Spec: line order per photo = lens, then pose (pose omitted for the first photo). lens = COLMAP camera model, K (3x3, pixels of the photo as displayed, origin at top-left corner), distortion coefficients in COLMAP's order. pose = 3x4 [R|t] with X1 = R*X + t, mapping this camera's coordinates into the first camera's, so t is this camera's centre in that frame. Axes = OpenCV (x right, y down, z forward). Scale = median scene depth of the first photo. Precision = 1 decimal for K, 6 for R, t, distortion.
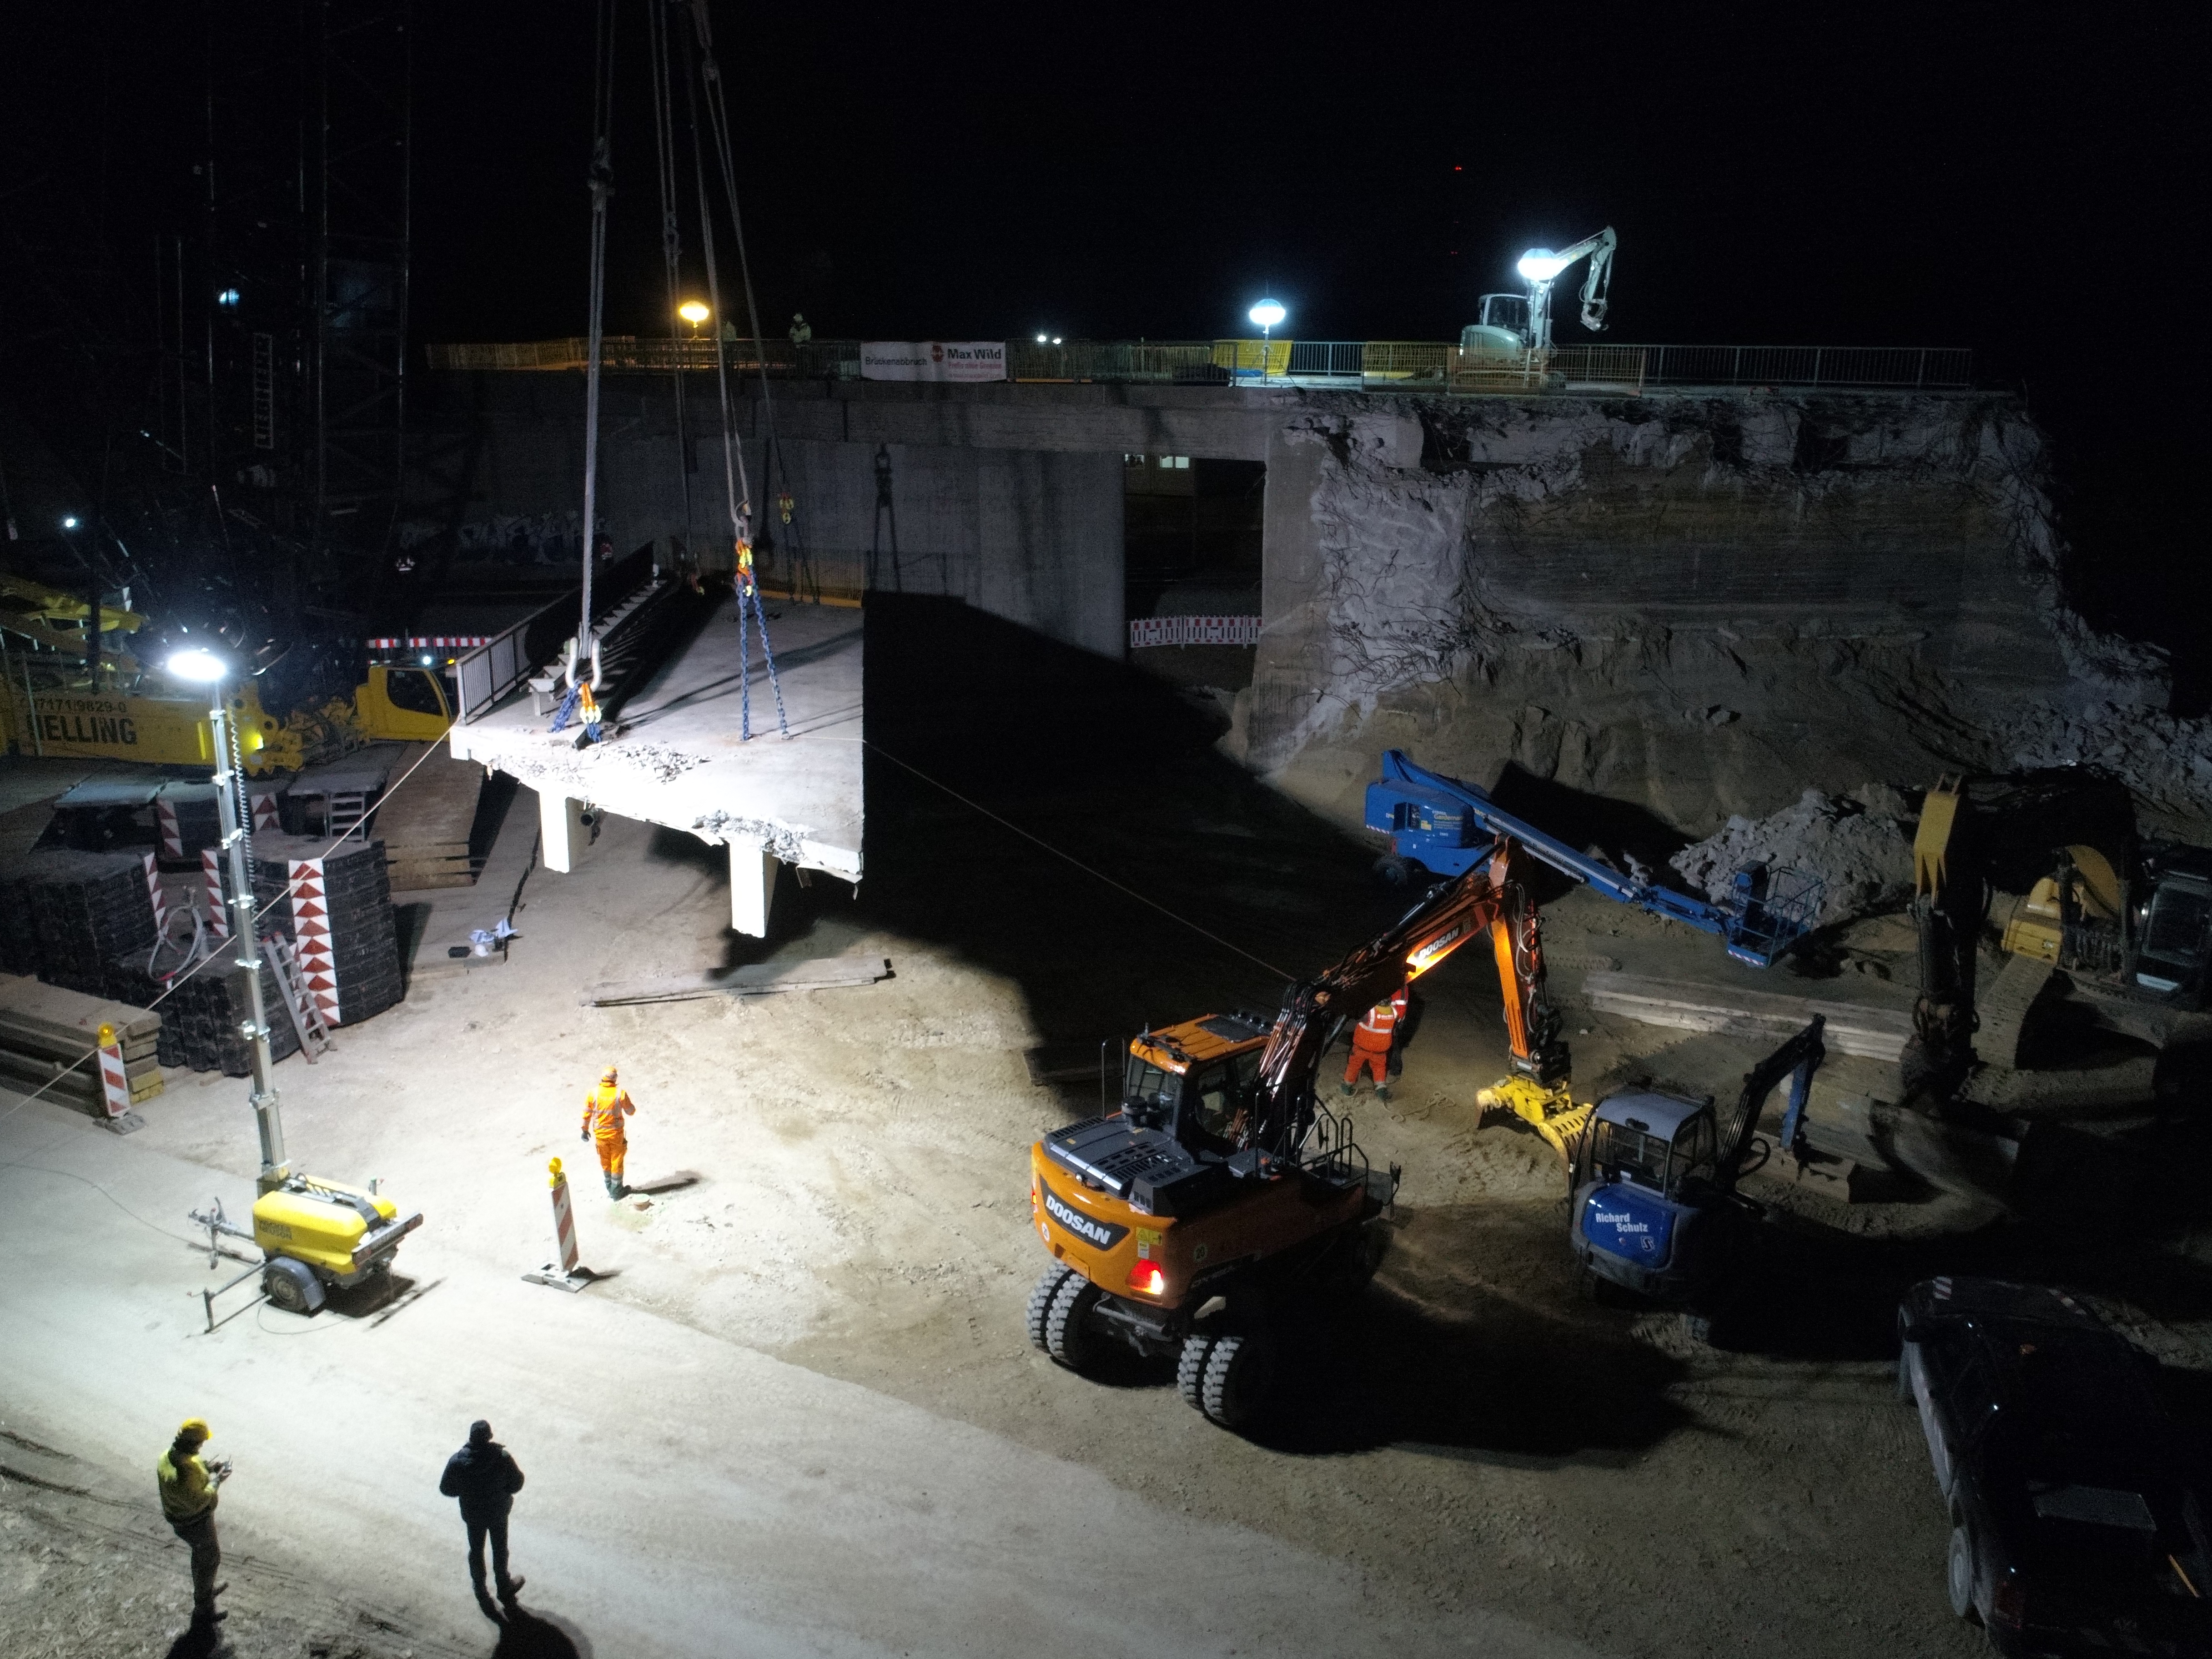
lens RADIAL K [[1652.5, 0, 1106.8], [0, 1652.5, 838.3], [0, 0, 1]] dist [-0.006036, -0.001205]
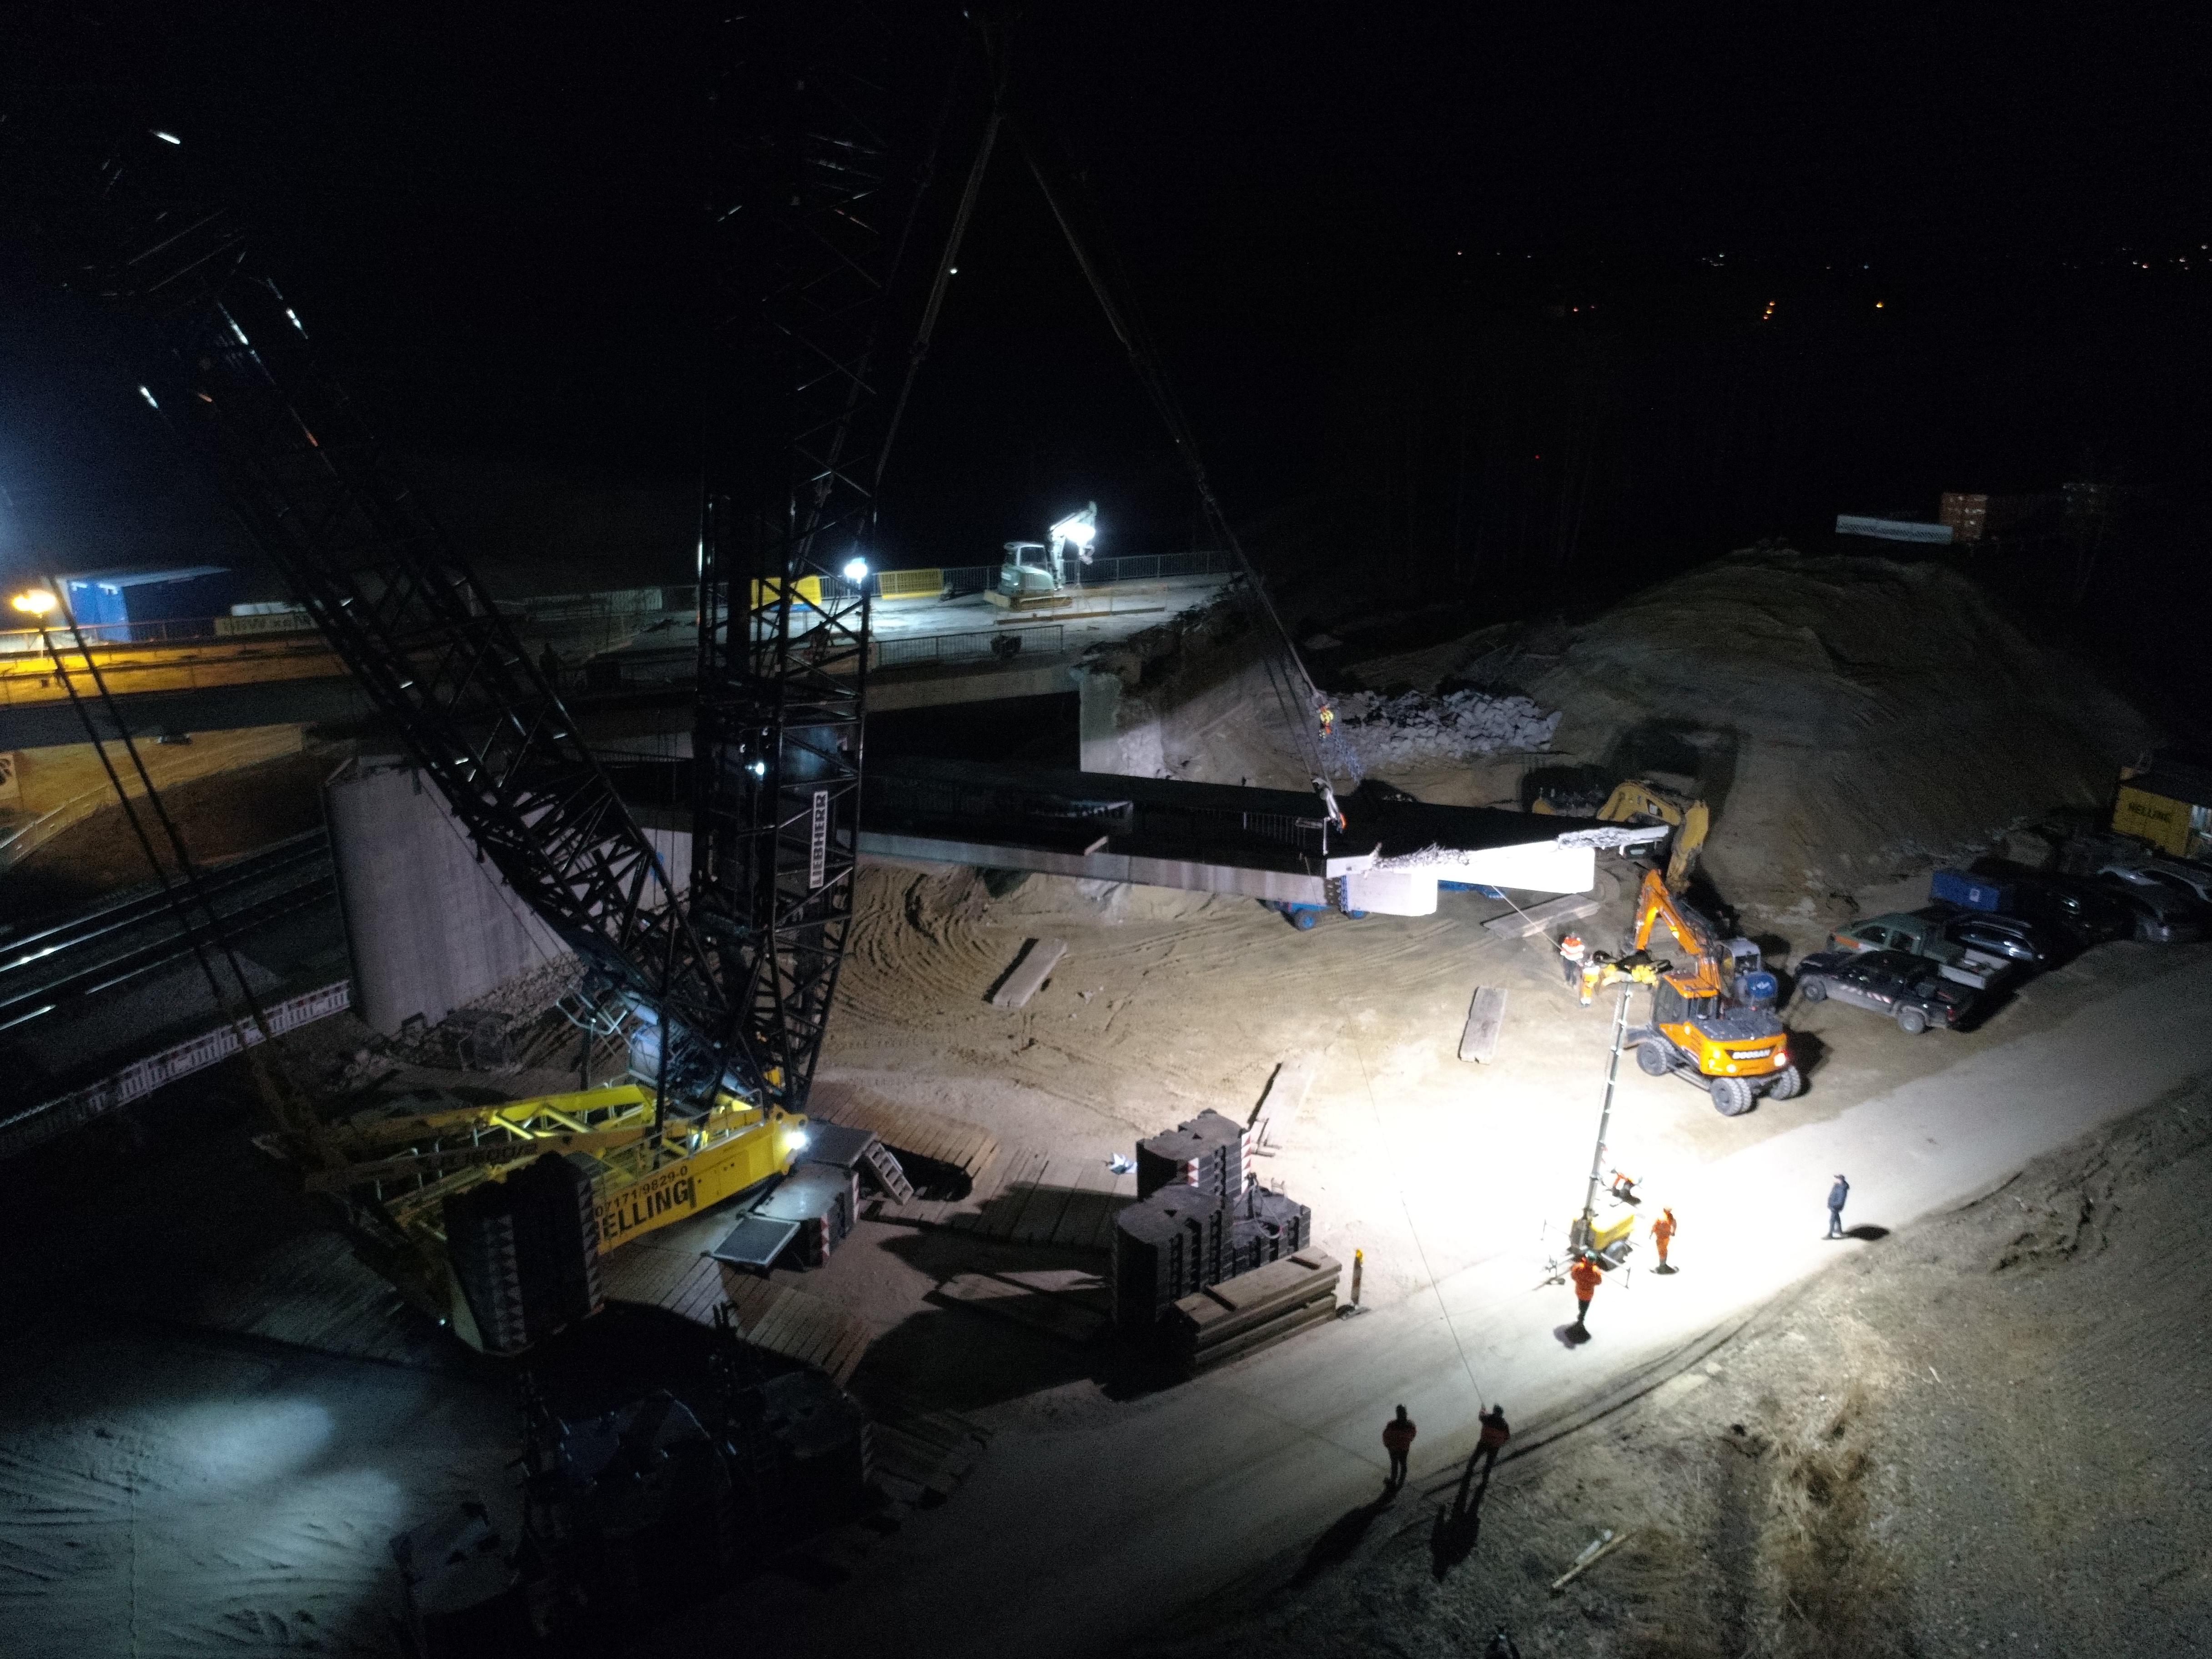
lens RADIAL K [[1652.5, 0, 1106.8], [0, 1652.5, 838.3], [0, 0, 1]] dist [-0.006036, -0.001205]
pose [[0.487213, -0.281441, 0.826689, -1.174908], [0.242395, 0.953031, 0.181597, -0.372637], [-0.838969, 0.111909, 0.532549, 0.190875]]
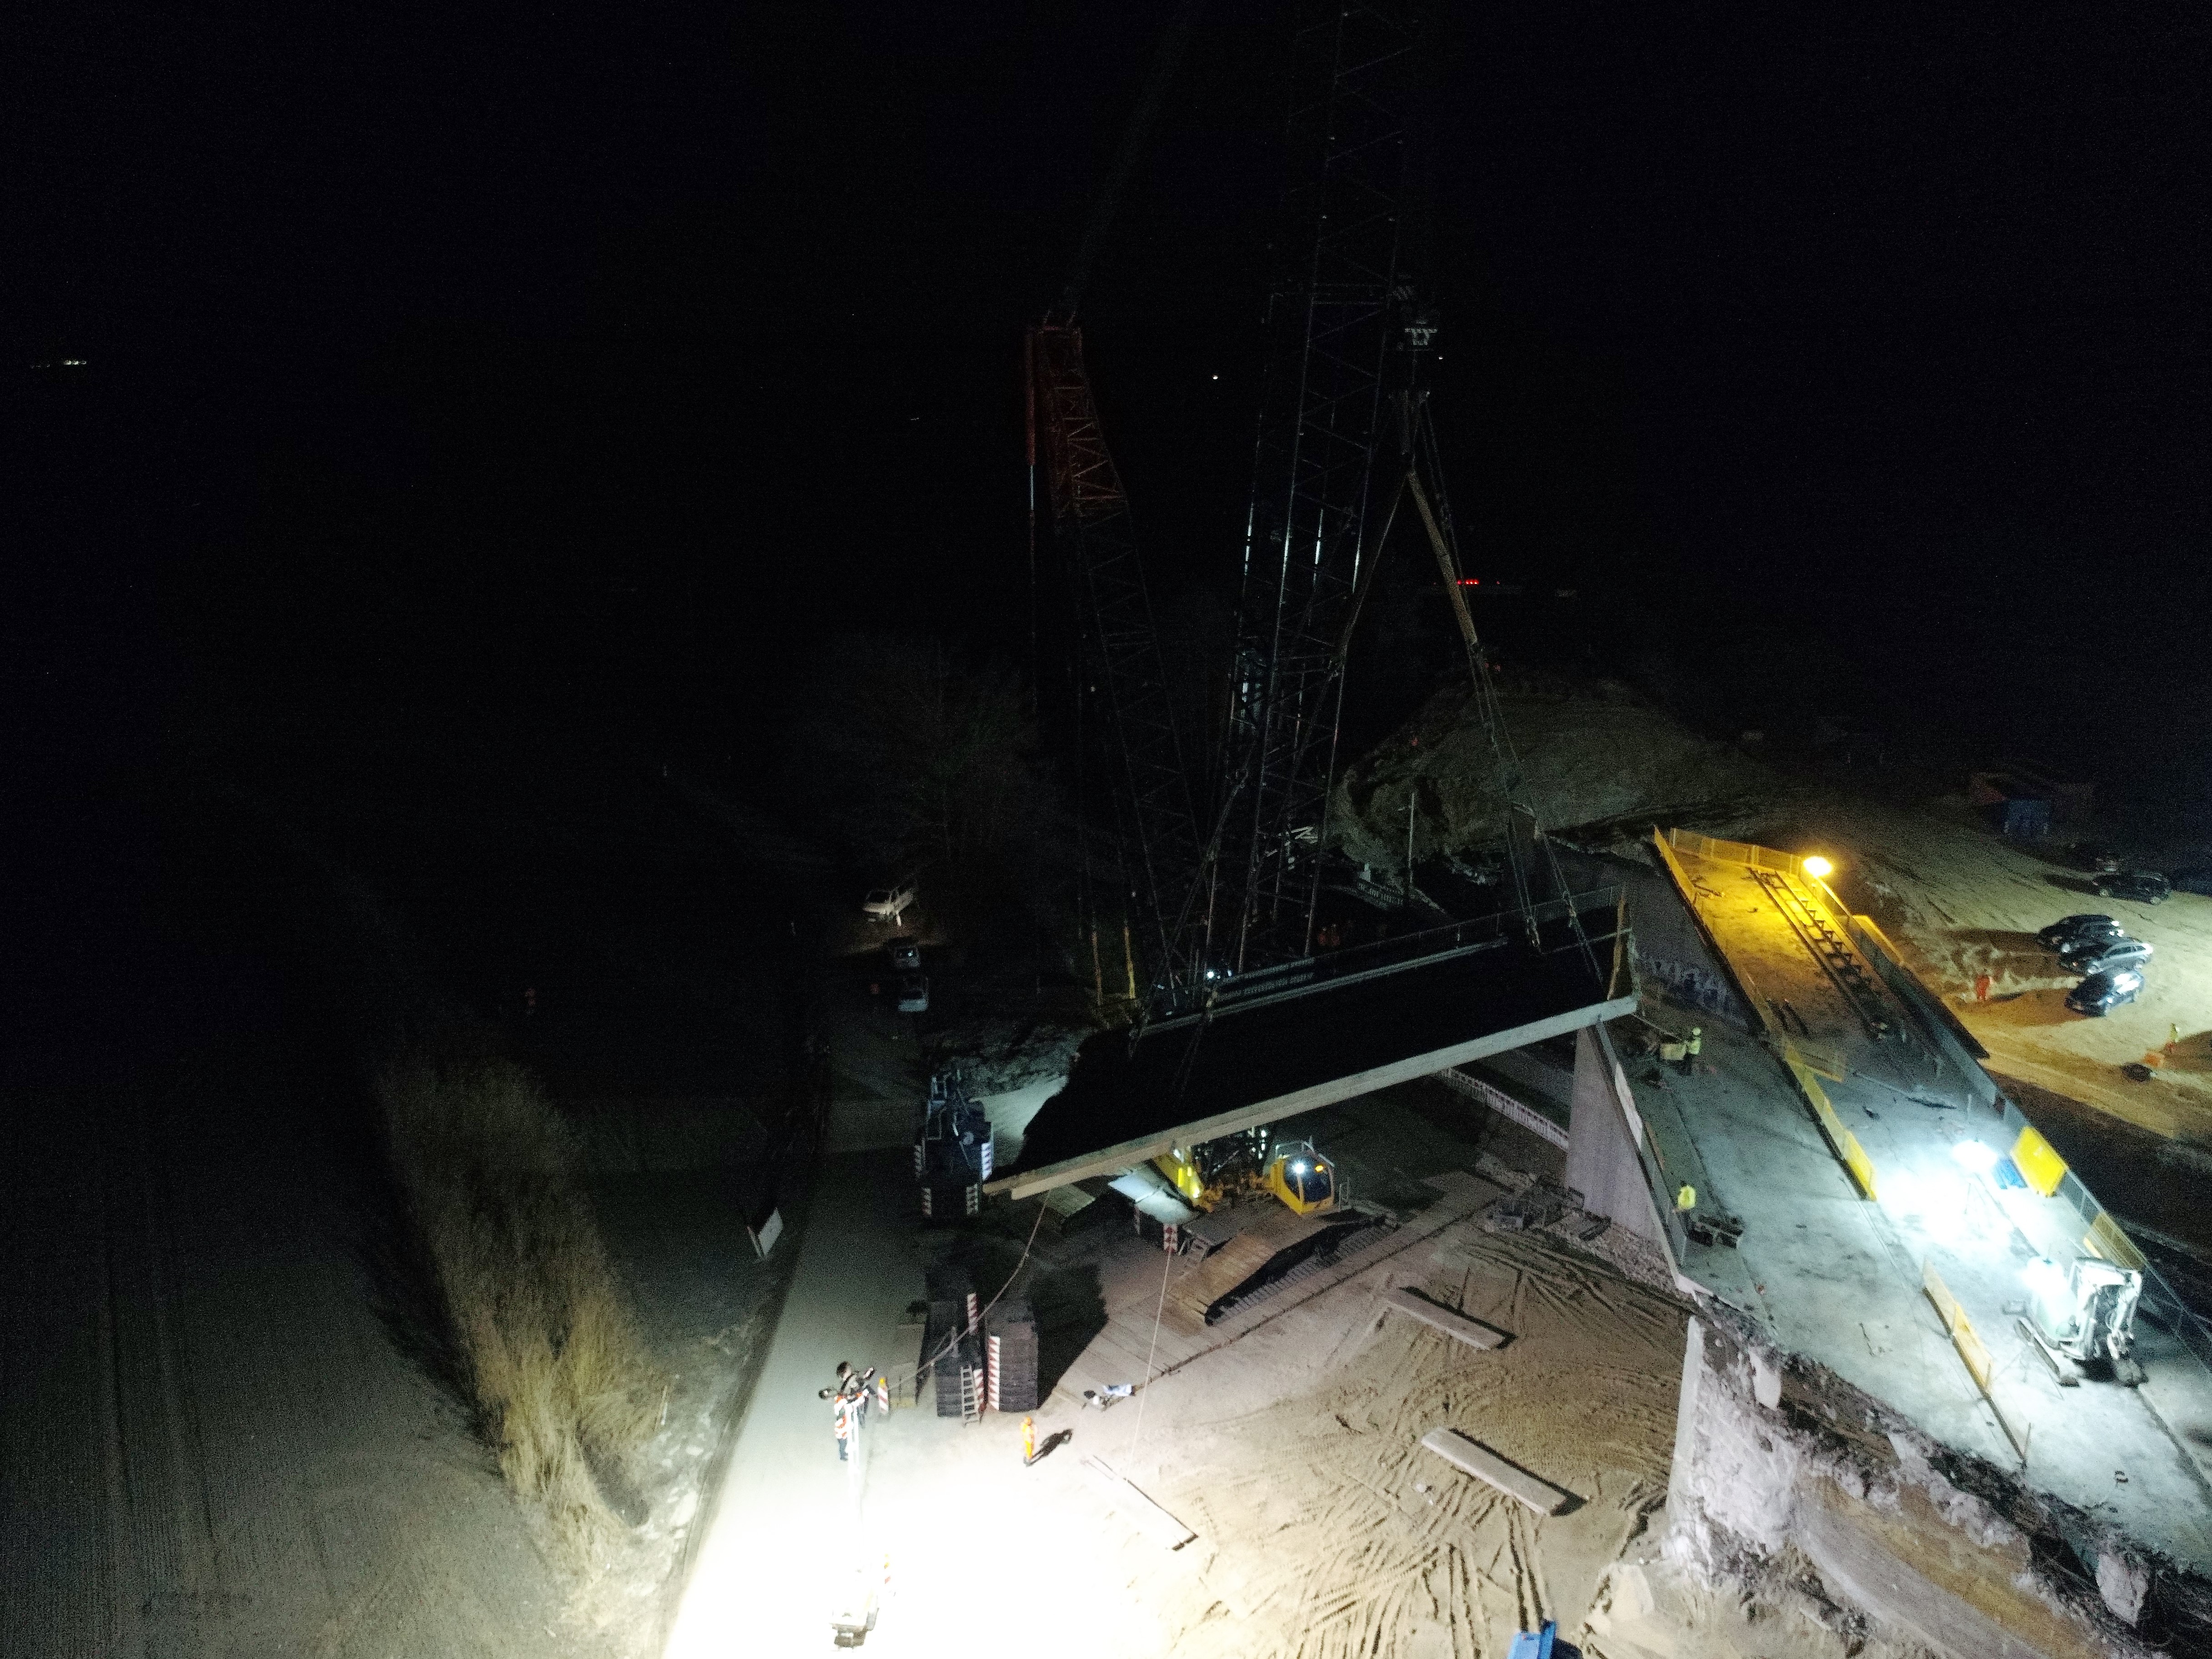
lens RADIAL K [[1652.5, 0, 1106.8], [0, 1652.5, 838.3], [0, 0, 1]] dist [-0.006036, -0.001205]
pose [[0.459621, 0.255205, -0.850658, 0.828609], [-0.243836, 0.957278, 0.155444, -0.655599], [0.853986, 0.135976, 0.502213, -0.012568]]
